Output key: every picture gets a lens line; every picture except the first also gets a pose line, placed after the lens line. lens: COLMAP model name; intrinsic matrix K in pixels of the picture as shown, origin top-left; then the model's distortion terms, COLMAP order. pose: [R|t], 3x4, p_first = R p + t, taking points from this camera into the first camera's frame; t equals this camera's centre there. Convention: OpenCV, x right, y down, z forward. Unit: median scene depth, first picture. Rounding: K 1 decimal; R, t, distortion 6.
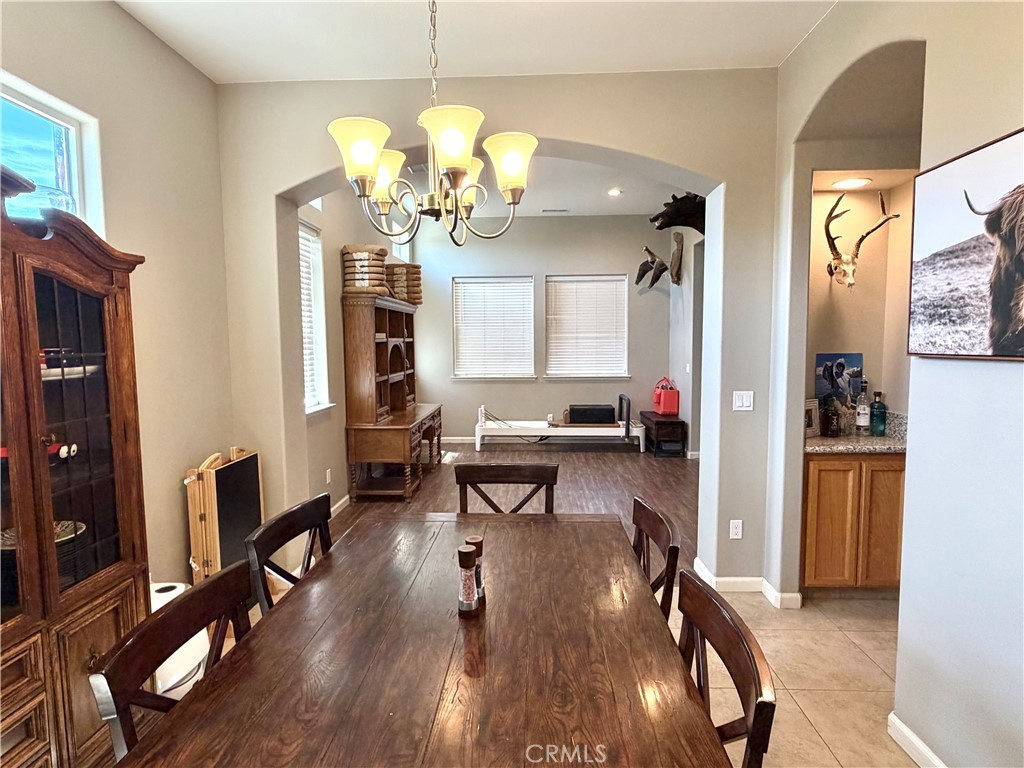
lens RADIAL K [[550.6, 0, 510.8], [0, 550.6, 386.7], [0, 0, 1]] dist [-0.002253, 0.000824]
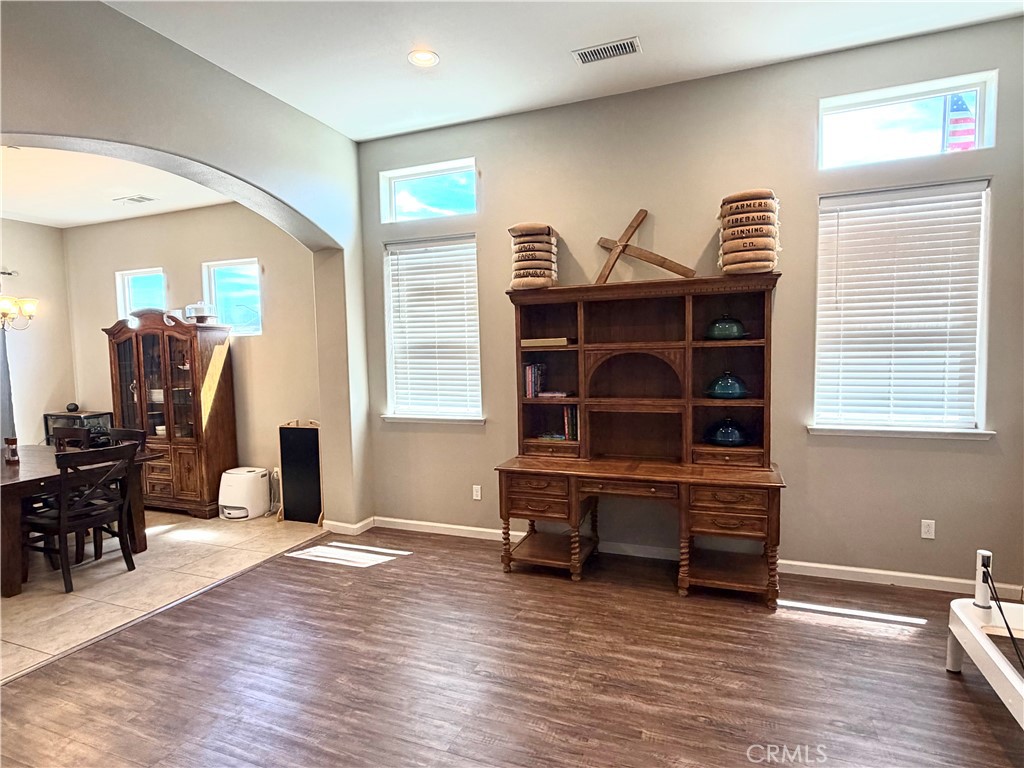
lens RADIAL K [[550.6, 0, 510.8], [0, 550.6, 386.7], [0, 0, 1]] dist [-0.002253, 0.000824]
pose [[-0.326753, 0.080971, -0.941635, 0.748708], [-0.052920, 0.993193, 0.103767, -0.169857], [0.943627, 0.083737, -0.320244, 1.892934]]
